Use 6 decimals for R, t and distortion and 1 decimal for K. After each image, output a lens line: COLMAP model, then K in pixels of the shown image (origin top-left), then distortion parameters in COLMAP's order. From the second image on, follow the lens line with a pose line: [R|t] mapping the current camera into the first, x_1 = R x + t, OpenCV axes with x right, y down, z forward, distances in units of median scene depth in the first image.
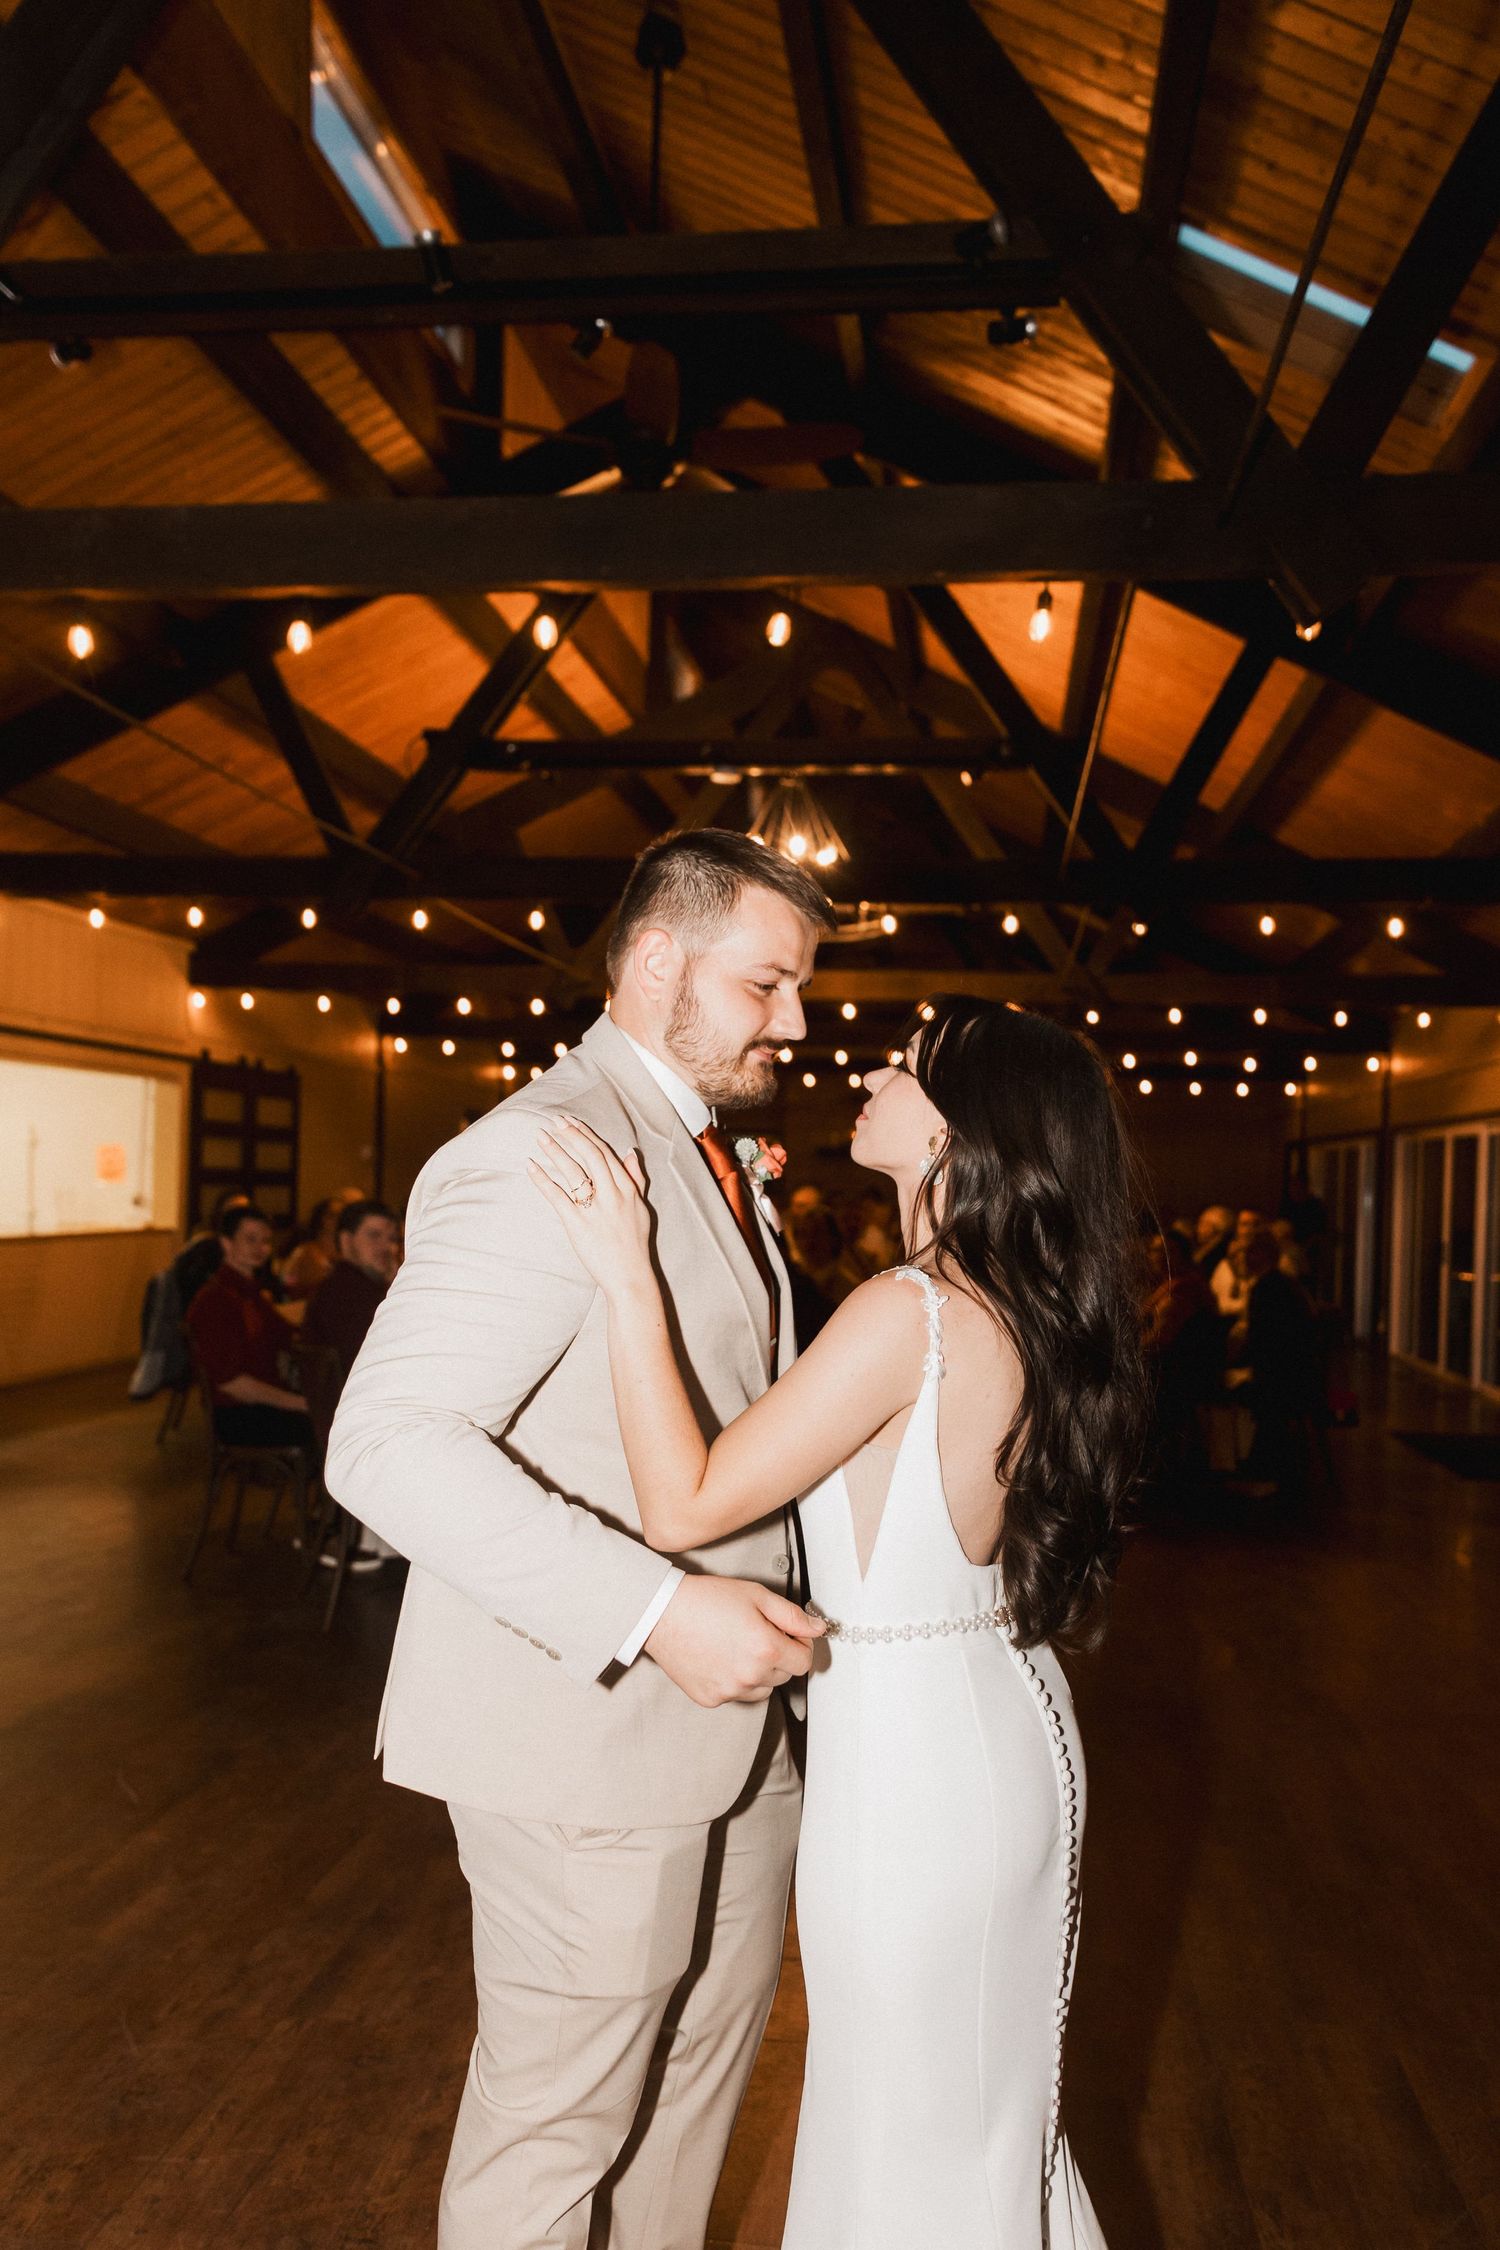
lens RADIAL K [[1600.0, 0, 818.8], [0, 1600.0, 1212.2], [0, 0, 1]] dist [0.002092, 0.000550]
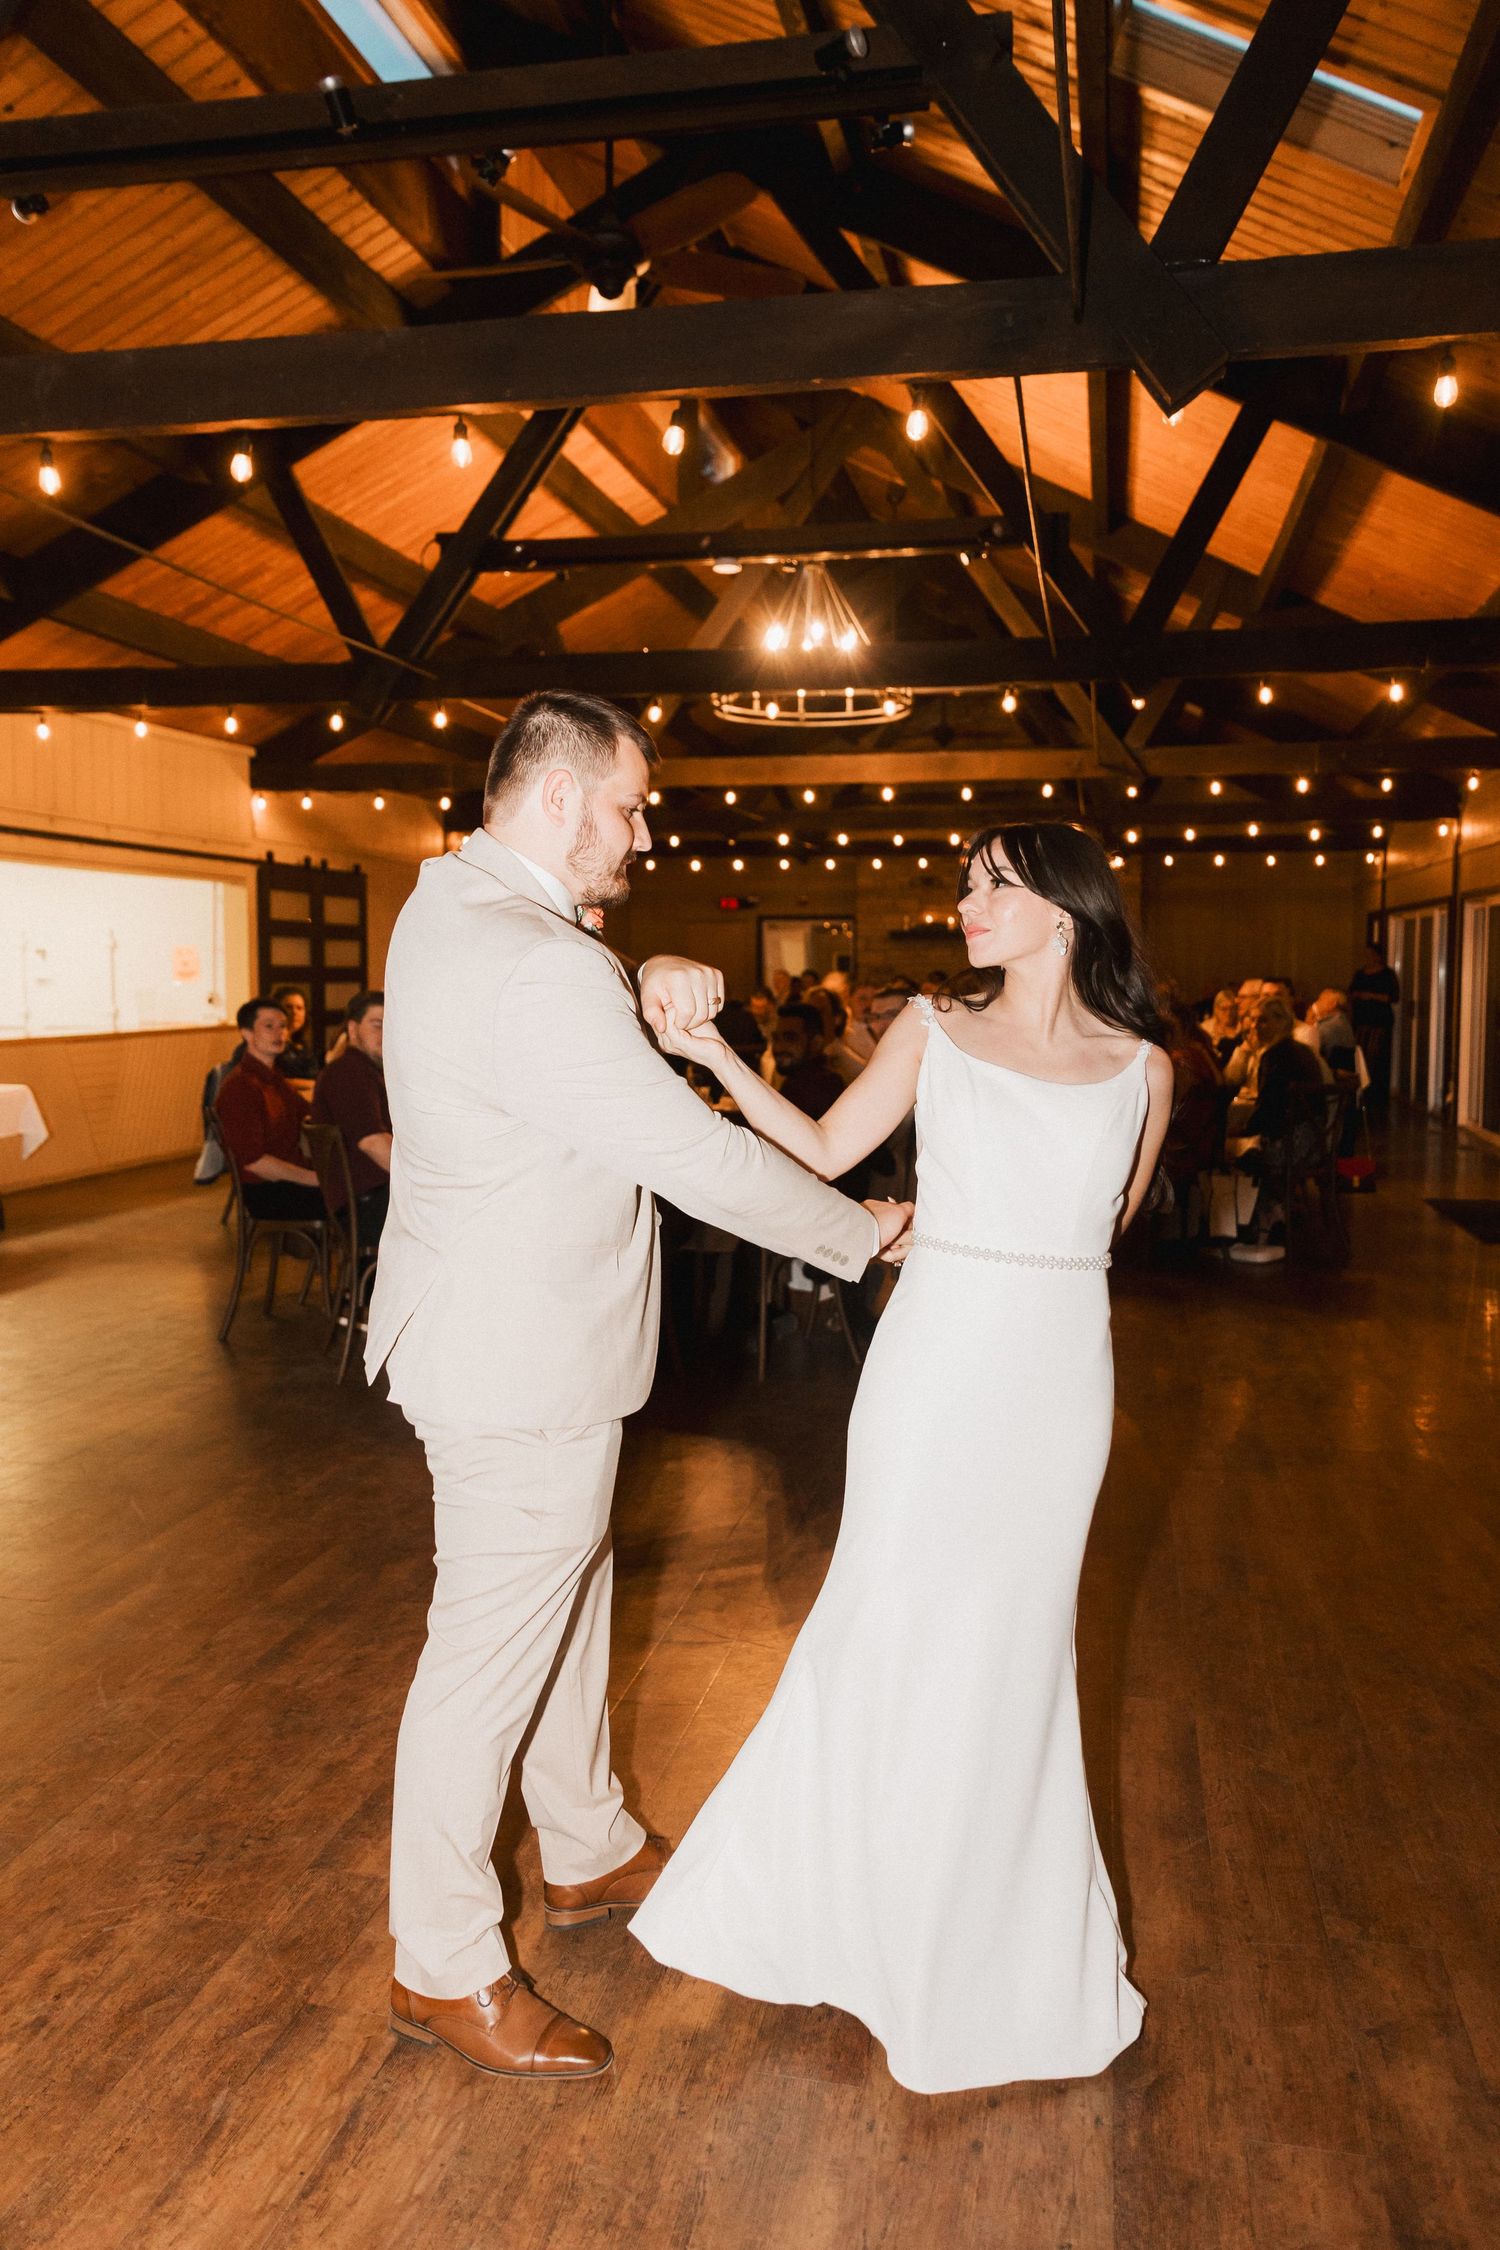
lens RADIAL K [[1611.3, 0, 805.8], [0, 1611.3, 1098.6], [0, 0, 1]] dist [0.009271, -0.004069]
pose [[0.997049, -0.019279, -0.074307, 0.064306], [0.023824, 0.997867, 0.060783, 0.004761], [0.072977, -0.062374, 0.995381, -0.043480]]
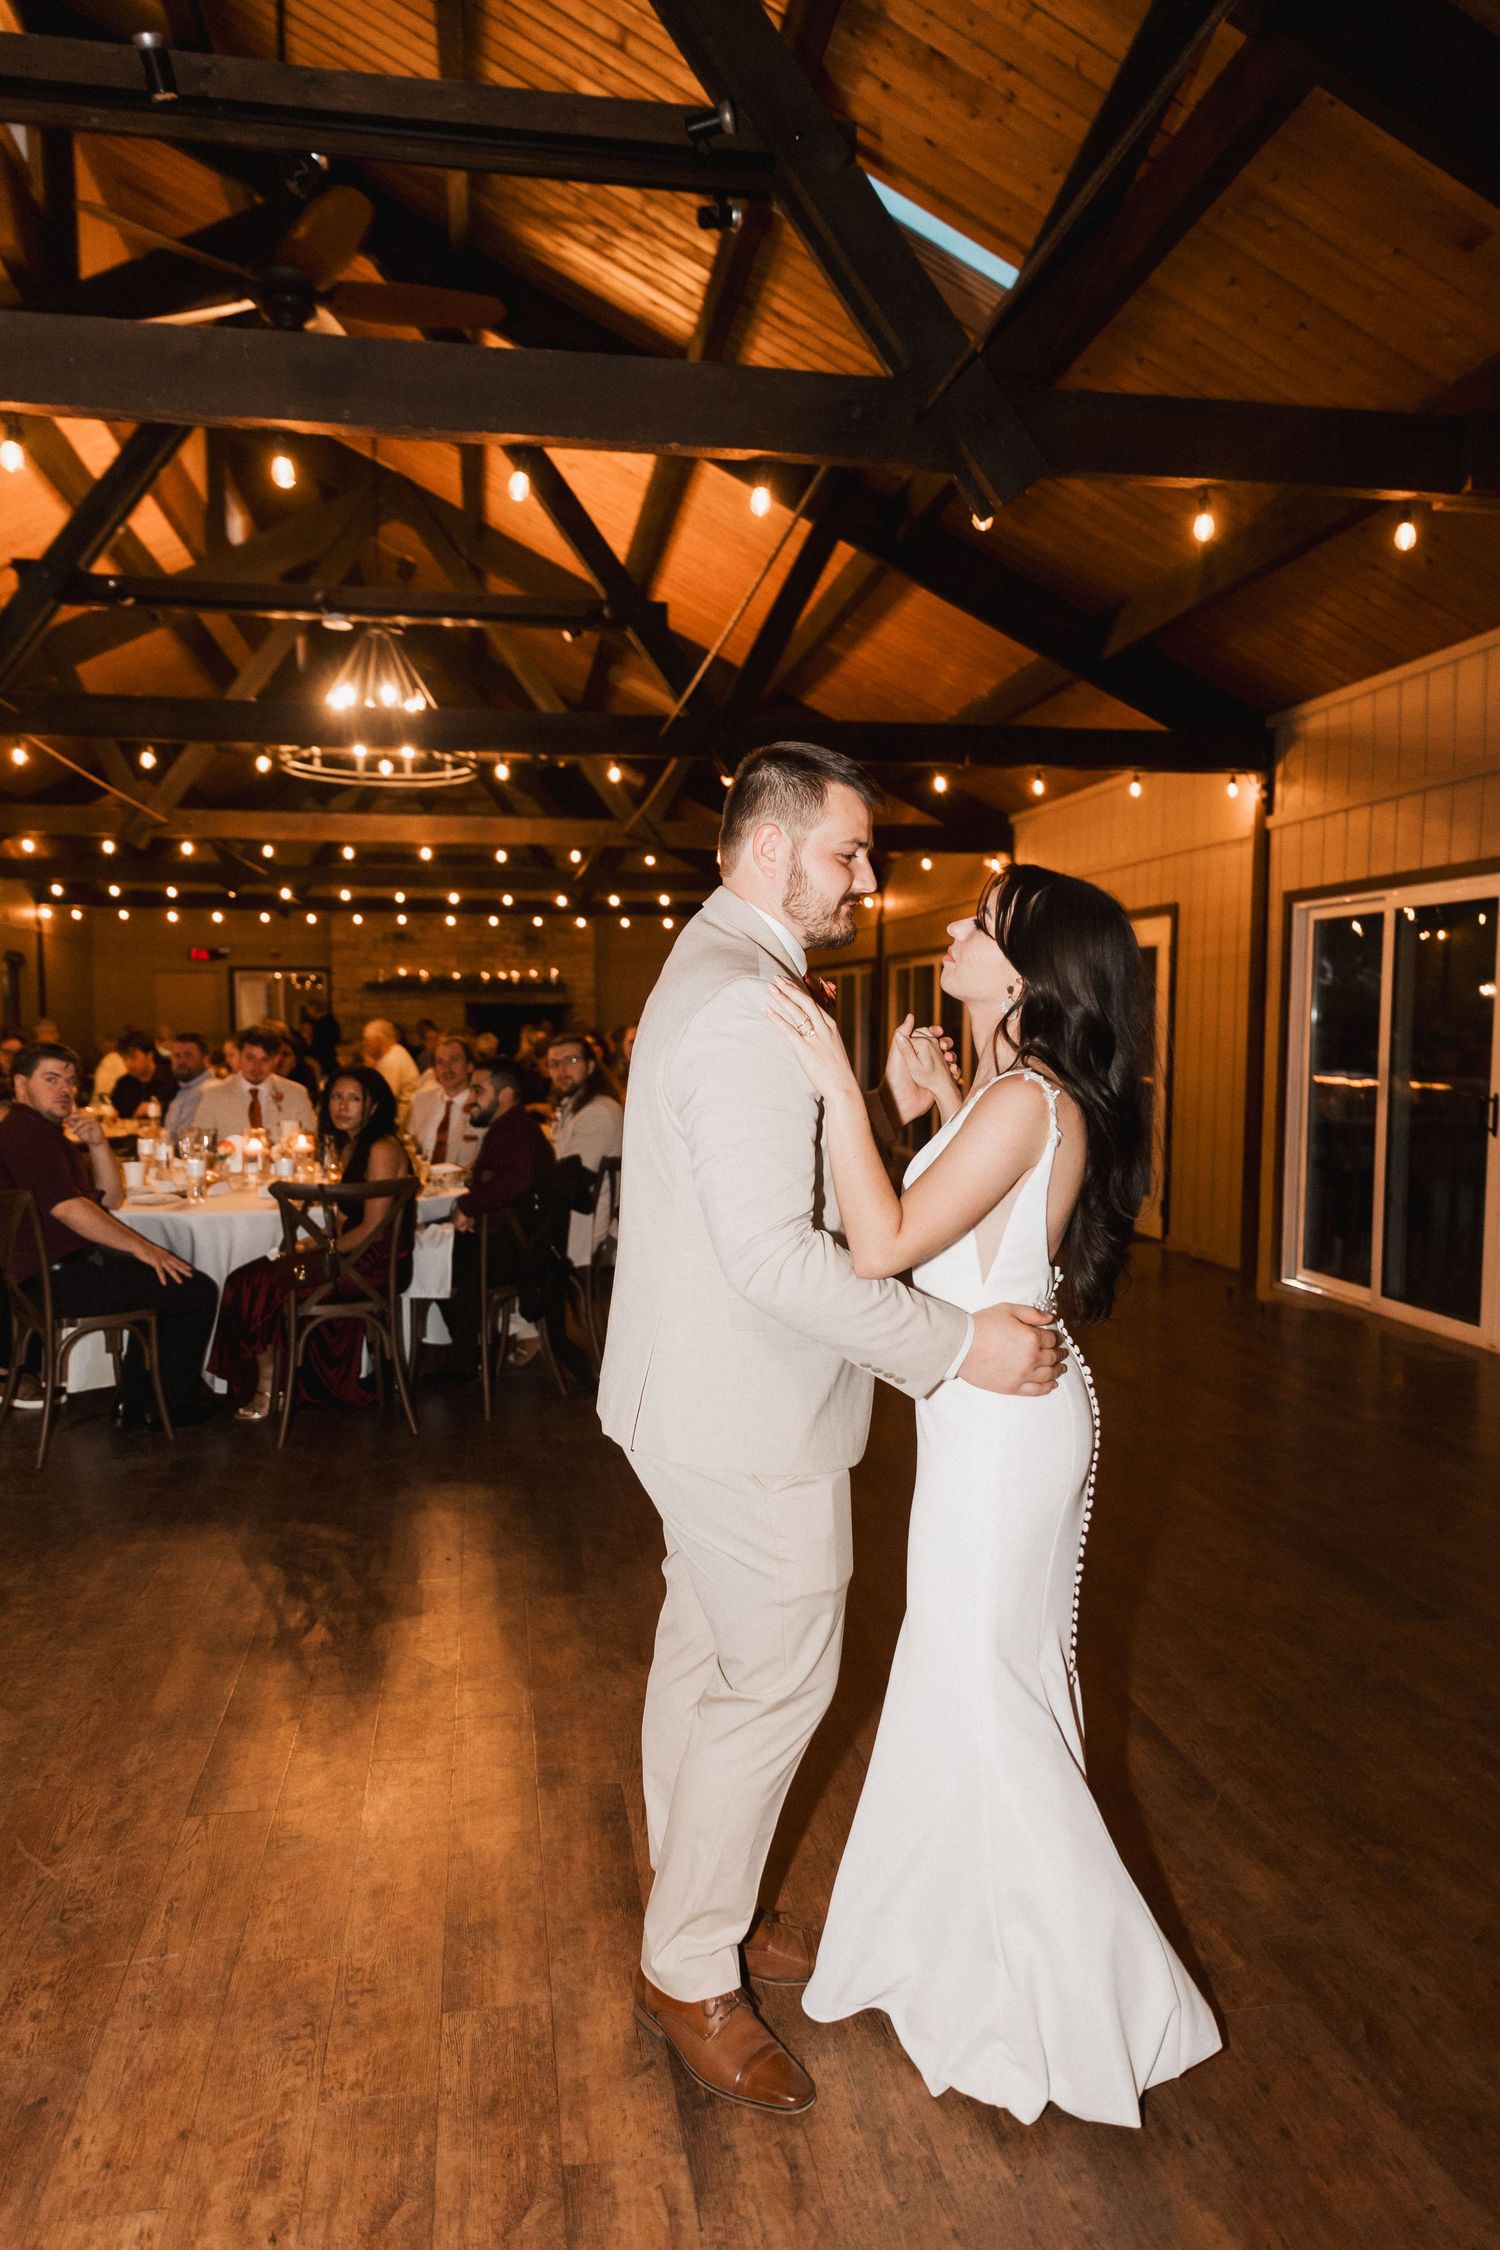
lens RADIAL K [[1443.2, 0, 747.8], [0, 1443.2, 1150.3], [0, 0, 1]] dist [0.004830, 0.001850]
pose [[0.961061, -0.050102, 0.271757, -0.076098], [0.028971, 0.996275, 0.081221, -0.000684], [-0.274814, -0.070186, 0.958932, 0.005890]]
